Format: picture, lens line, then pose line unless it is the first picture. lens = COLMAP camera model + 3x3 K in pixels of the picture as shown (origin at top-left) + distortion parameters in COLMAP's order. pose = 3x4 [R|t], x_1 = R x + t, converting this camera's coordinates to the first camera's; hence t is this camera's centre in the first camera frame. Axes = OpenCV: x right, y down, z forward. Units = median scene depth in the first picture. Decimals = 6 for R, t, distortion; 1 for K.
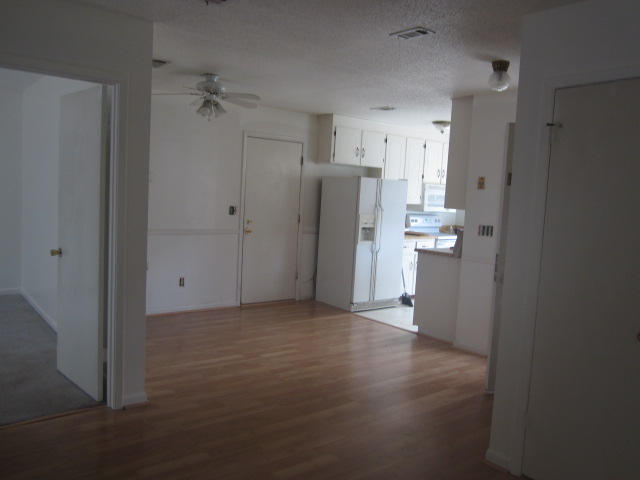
lens RADIAL K [[536.2, 0, 319.2], [0, 536.2, 239.5], [0, 0, 1]] dist [-0.034644, -0.006574]
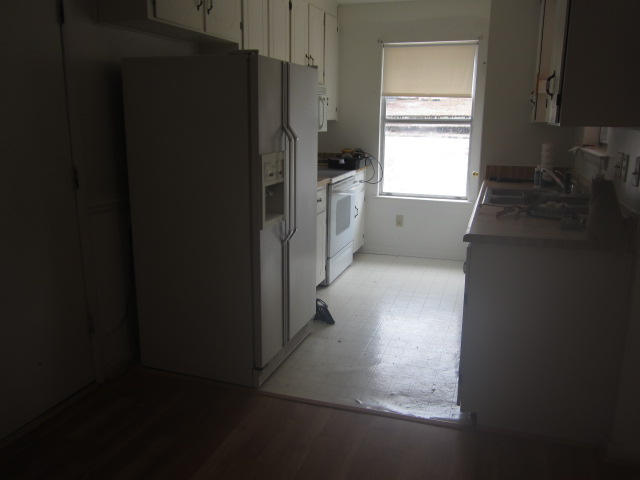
lens RADIAL K [[536.2, 0, 320.0], [0, 536.2, 242.2], [0, 0, 1]] dist [-0.034644, -0.006574]
pose [[0.842377, -0.168987, 0.511707, -0.092115], [0.083089, 0.978934, 0.186503, -0.051090], [-0.532444, -0.114589, 0.838673, 0.612903]]
